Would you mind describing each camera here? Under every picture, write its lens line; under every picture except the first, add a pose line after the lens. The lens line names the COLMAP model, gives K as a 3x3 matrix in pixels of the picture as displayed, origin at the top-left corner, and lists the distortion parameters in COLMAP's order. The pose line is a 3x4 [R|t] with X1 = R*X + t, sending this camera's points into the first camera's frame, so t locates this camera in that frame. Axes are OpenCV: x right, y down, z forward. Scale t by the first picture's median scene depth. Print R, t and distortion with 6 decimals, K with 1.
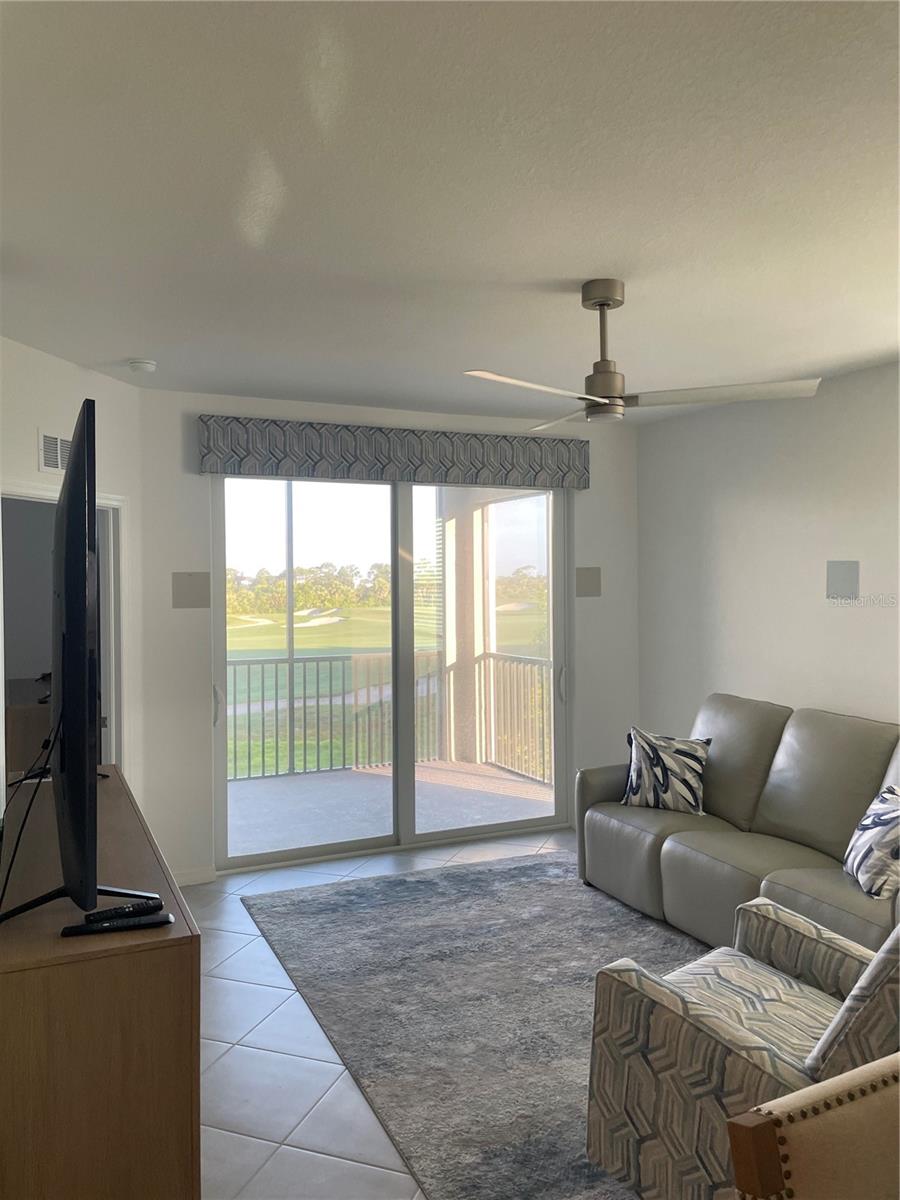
lens RADIAL K [[903.7, 0, 450.0], [0, 903.7, 600.0], [0, 0, 1]] dist [0.008440, -0.003690]
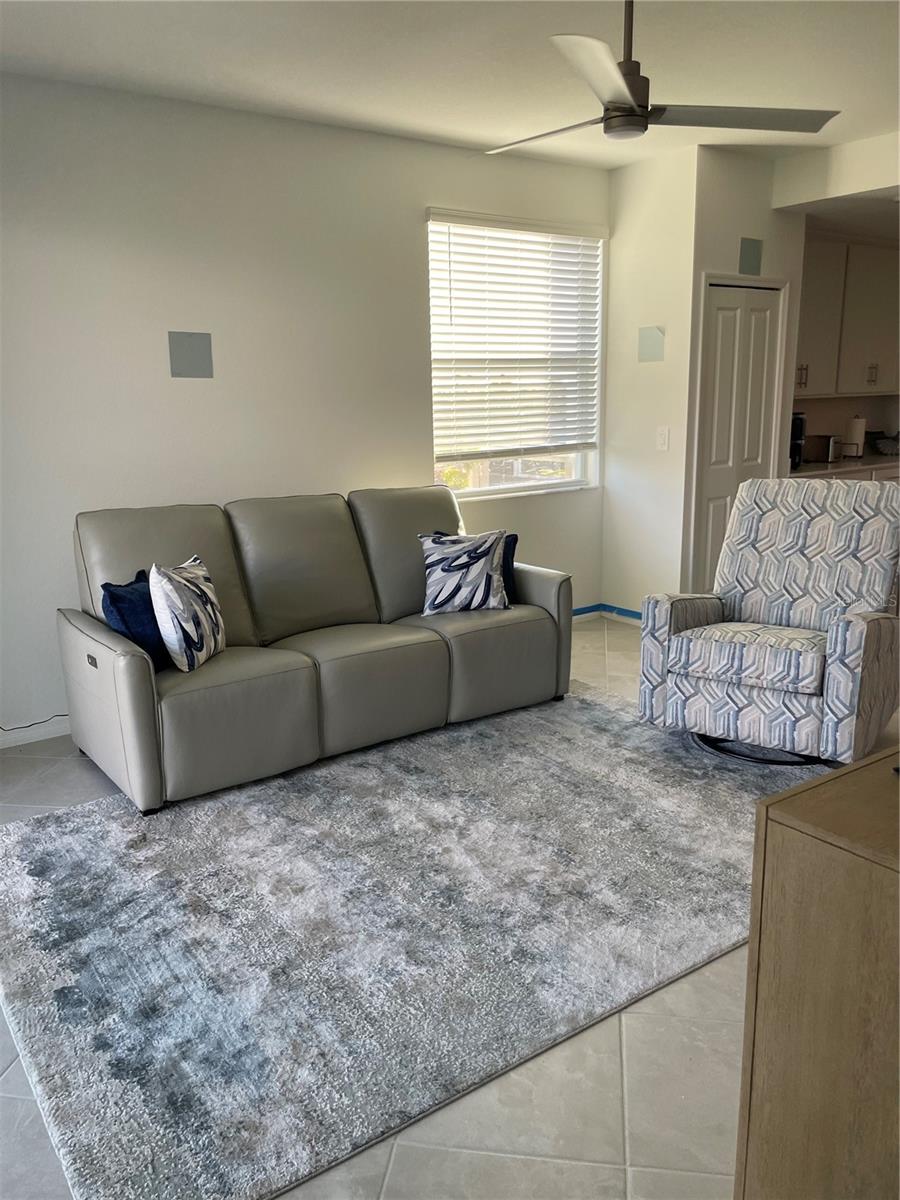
lens RADIAL K [[903.7, 0, 450.0], [0, 903.7, 600.0], [0, 0, 1]] dist [0.008440, -0.003690]
pose [[-0.208469, -0.212646, 0.954632, -0.527038], [0.028533, 0.974340, 0.223267, 0.021413], [-0.977613, 0.073783, -0.197052, 0.962546]]
